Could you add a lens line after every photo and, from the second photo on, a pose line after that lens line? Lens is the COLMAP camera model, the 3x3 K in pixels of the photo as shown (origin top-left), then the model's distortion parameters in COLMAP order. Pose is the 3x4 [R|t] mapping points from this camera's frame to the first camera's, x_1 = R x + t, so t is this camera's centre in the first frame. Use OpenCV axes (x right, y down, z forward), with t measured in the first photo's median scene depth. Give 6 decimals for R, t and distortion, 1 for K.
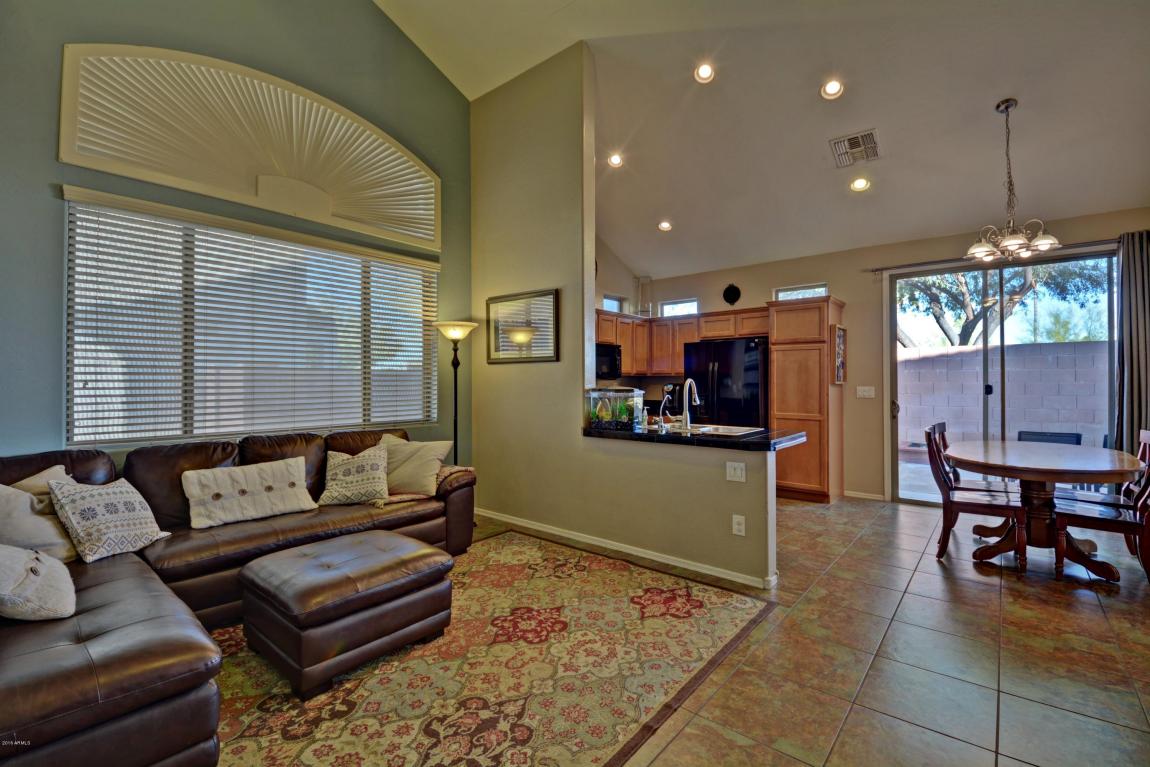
lens RADIAL K [[502.7, 0, 579.5], [0, 502.7, 375.6], [0, 0, 1]] dist [0.028017, -0.024128]
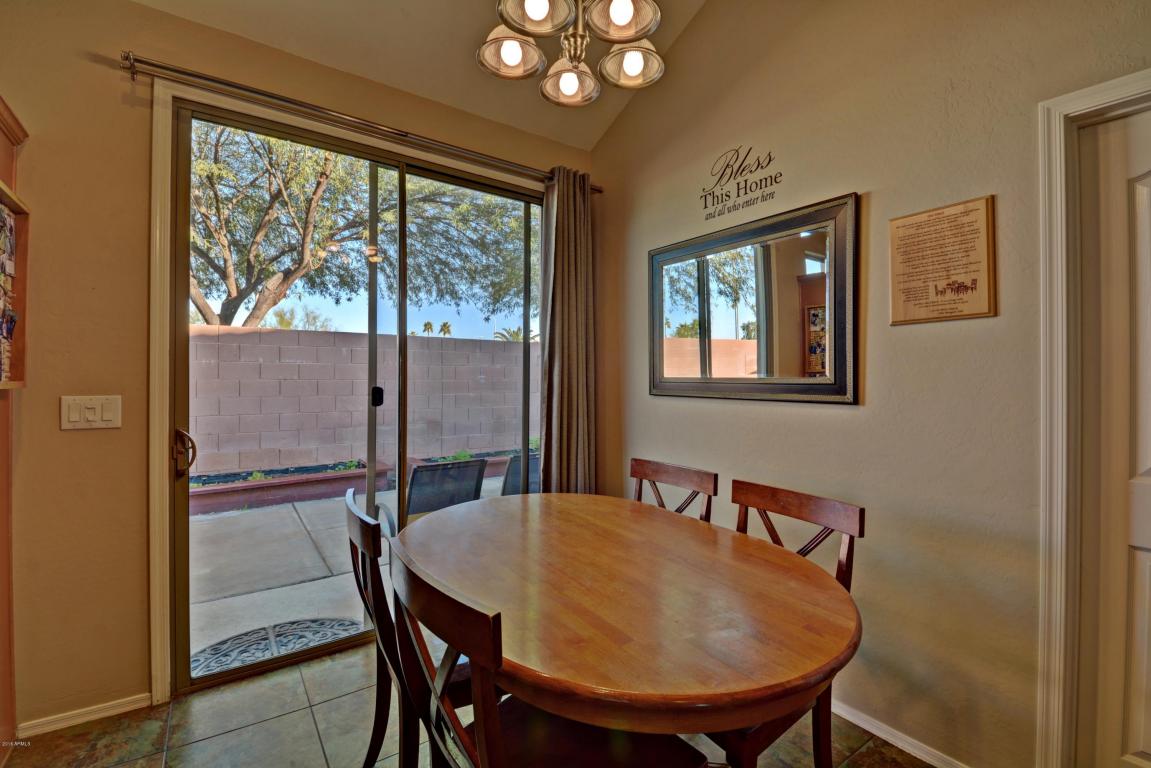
lens RADIAL K [[505.7, 0, 577.2], [0, 505.7, 379.3], [0, 0, 1]] dist [0.033684, -0.030637]
pose [[0.251829, 0.002650, 0.967768, 0.611128], [-0.017077, 0.999853, 0.001706, 0.009789], [-0.967621, -0.016956, 0.251837, 1.154392]]
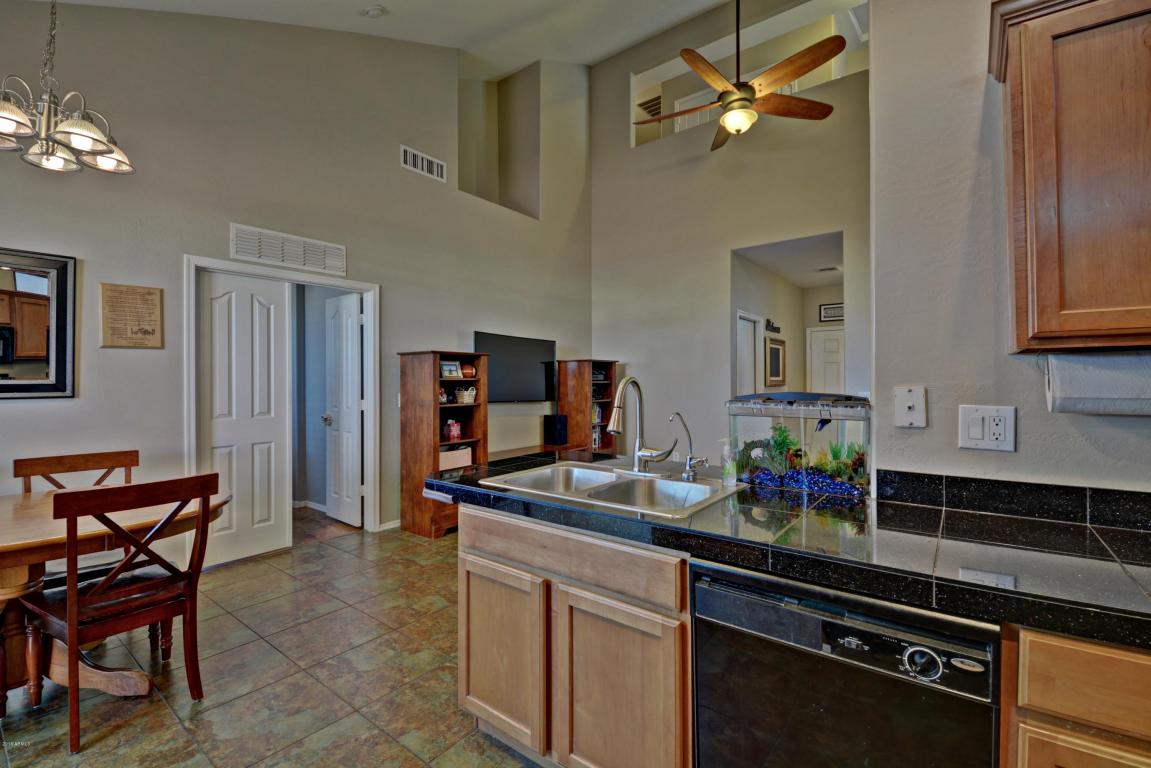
lens RADIAL K [[503.1, 0, 580.0], [0, 503.1, 376.1], [0, 0, 1]] dist [0.028017, -0.024128]
pose [[-0.999126, 0.005558, -0.041418, 0.388466], [0.006147, 0.999882, -0.014106, 0.015819], [0.041335, -0.014349, -0.999042, 2.010635]]
